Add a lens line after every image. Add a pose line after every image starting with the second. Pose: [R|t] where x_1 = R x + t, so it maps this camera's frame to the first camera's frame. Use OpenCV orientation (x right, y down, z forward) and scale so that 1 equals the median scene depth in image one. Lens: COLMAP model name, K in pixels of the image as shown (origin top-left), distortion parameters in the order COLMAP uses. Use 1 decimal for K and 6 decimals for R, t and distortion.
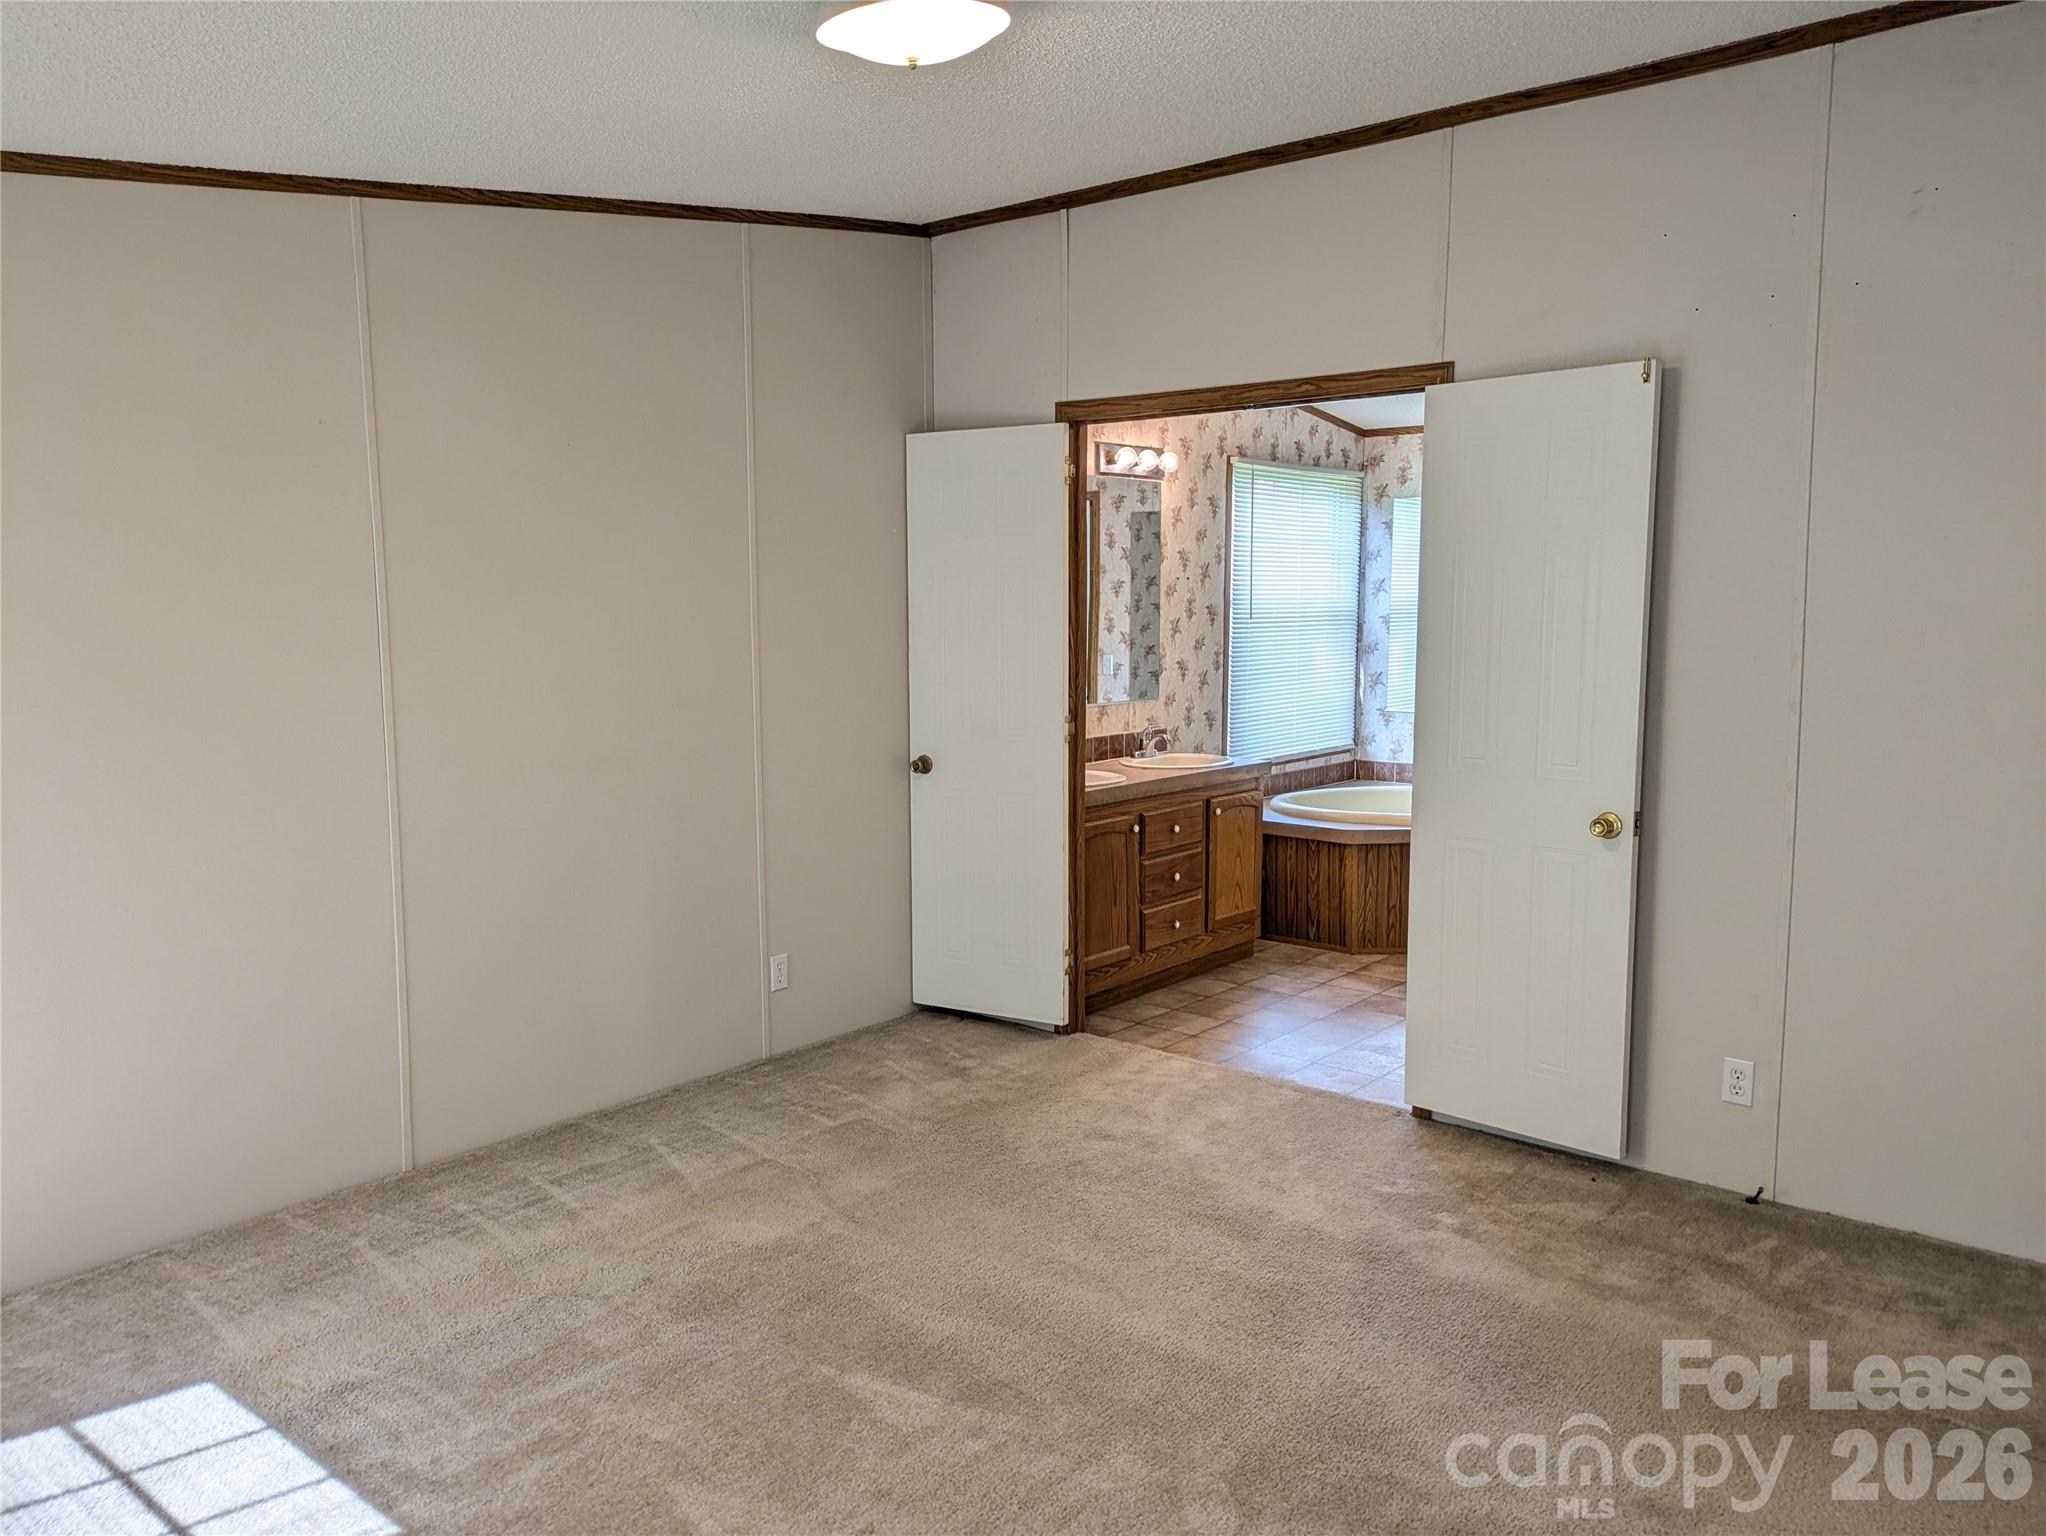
lens RADIAL K [[1504.3, 0, 1017.9], [0, 1504.3, 772.5], [0, 0, 1]] dist [0.047059, -0.030978]
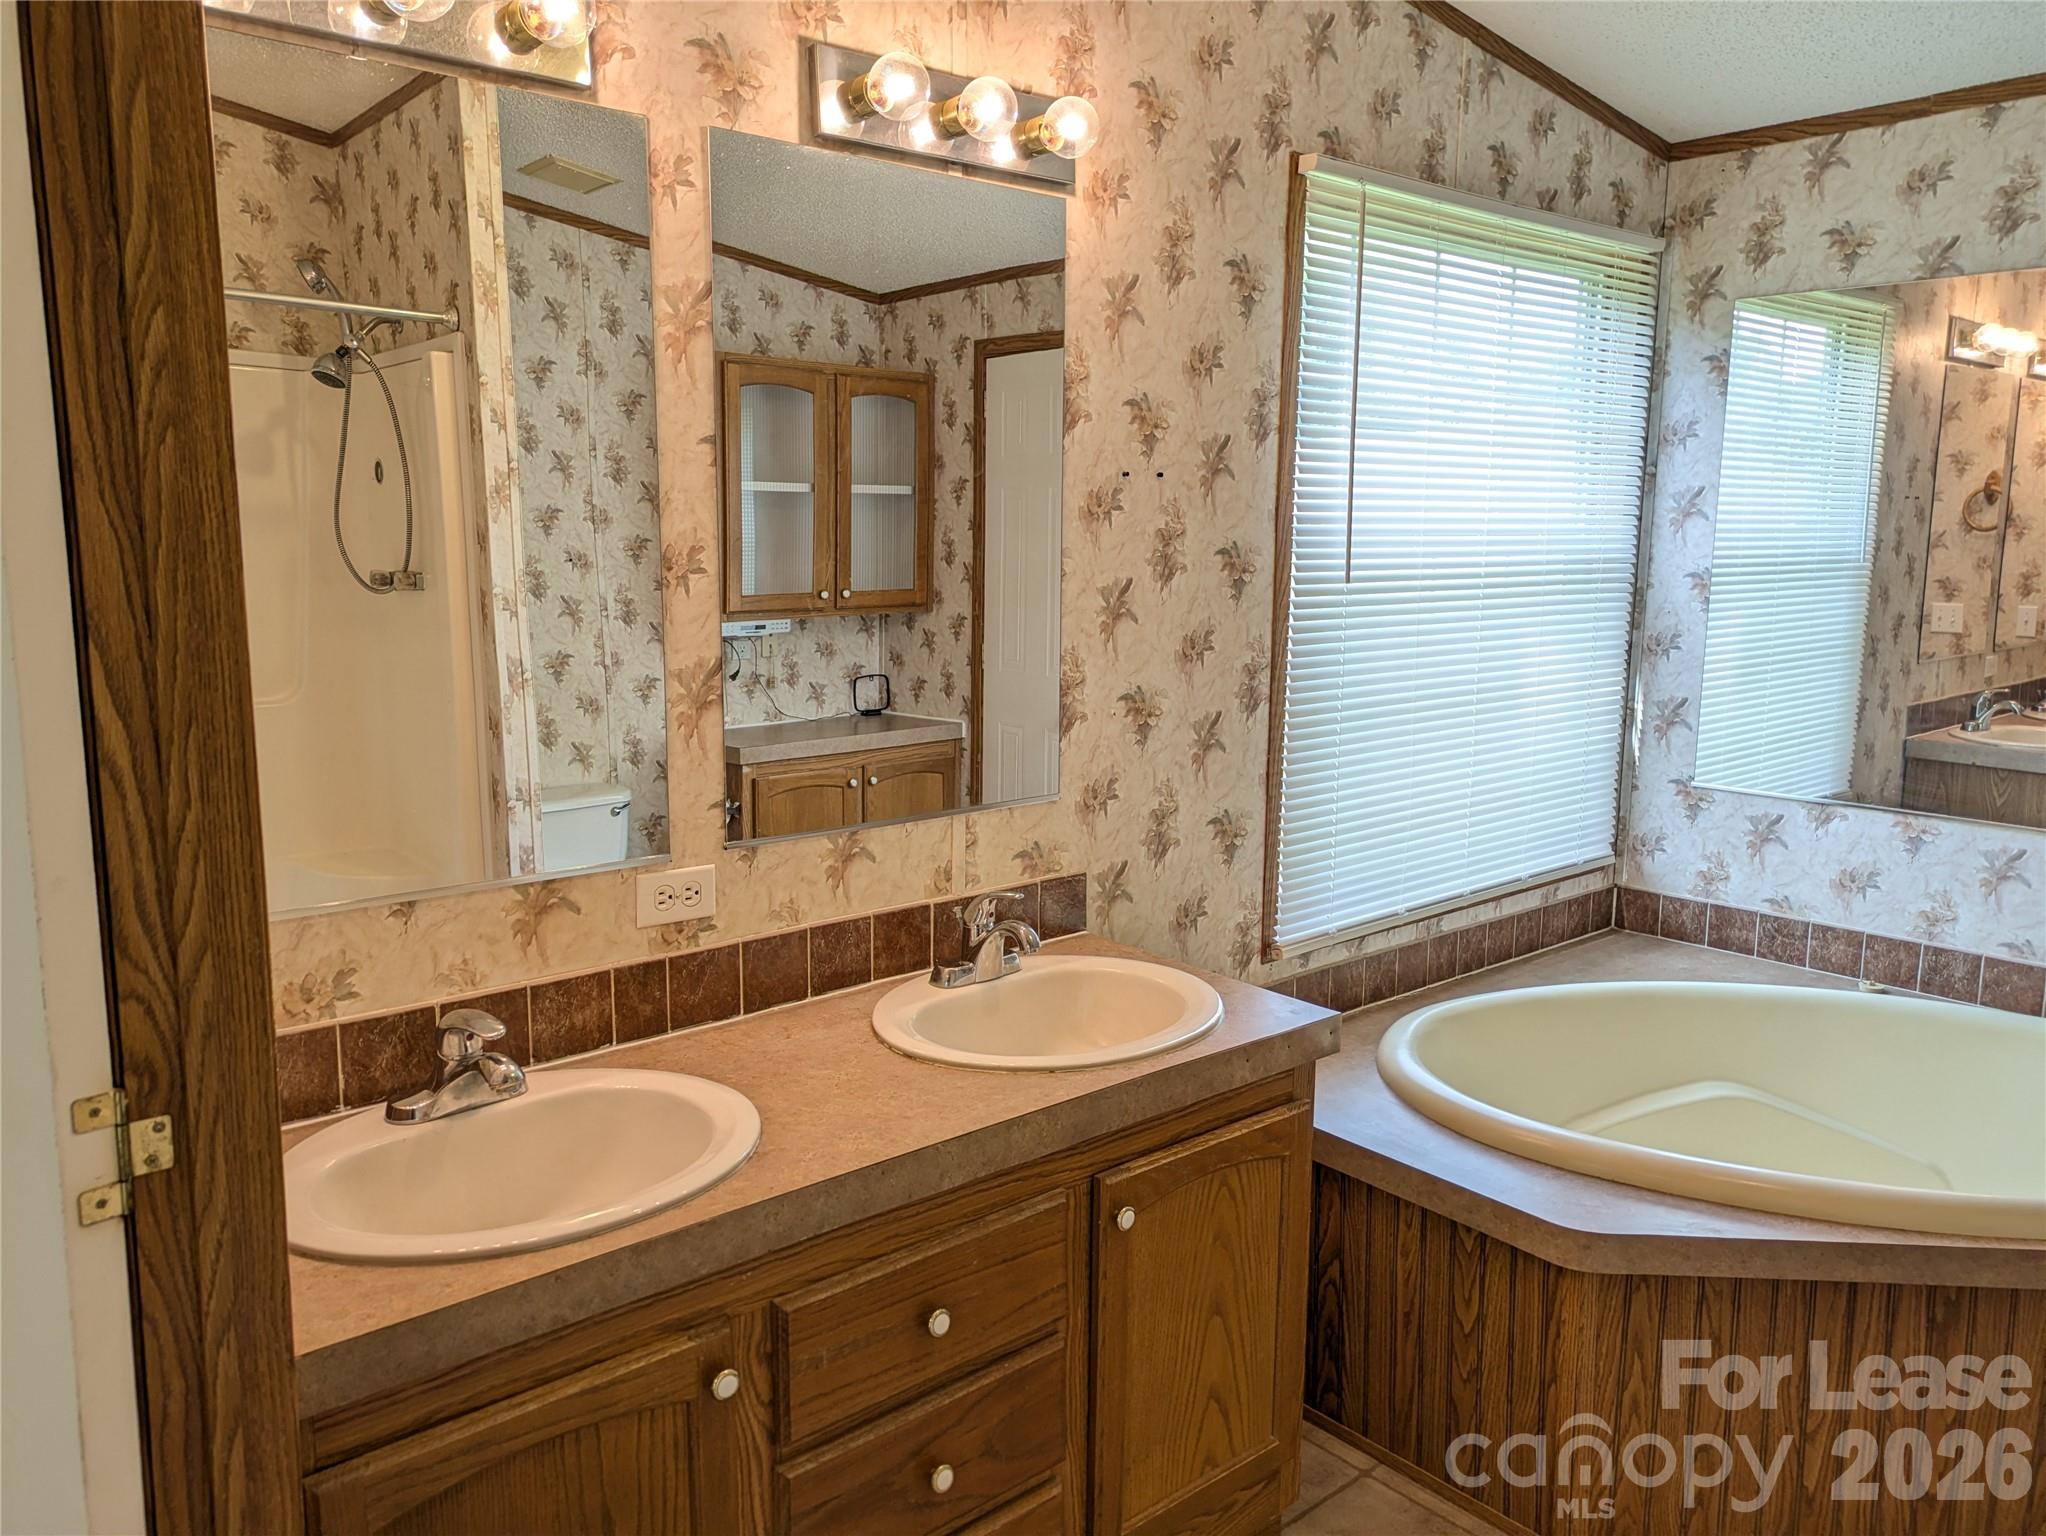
lens RADIAL K [[1504.3, 0, 1028.2], [0, 1504.3, 753.1], [0, 0, 1]] dist [0.047059, -0.030978]
pose [[0.986842, 0.034660, -0.157931, 0.136736], [-0.028936, 0.998843, 0.038402, -0.070022], [0.159079, -0.033327, 0.986703, 0.596224]]
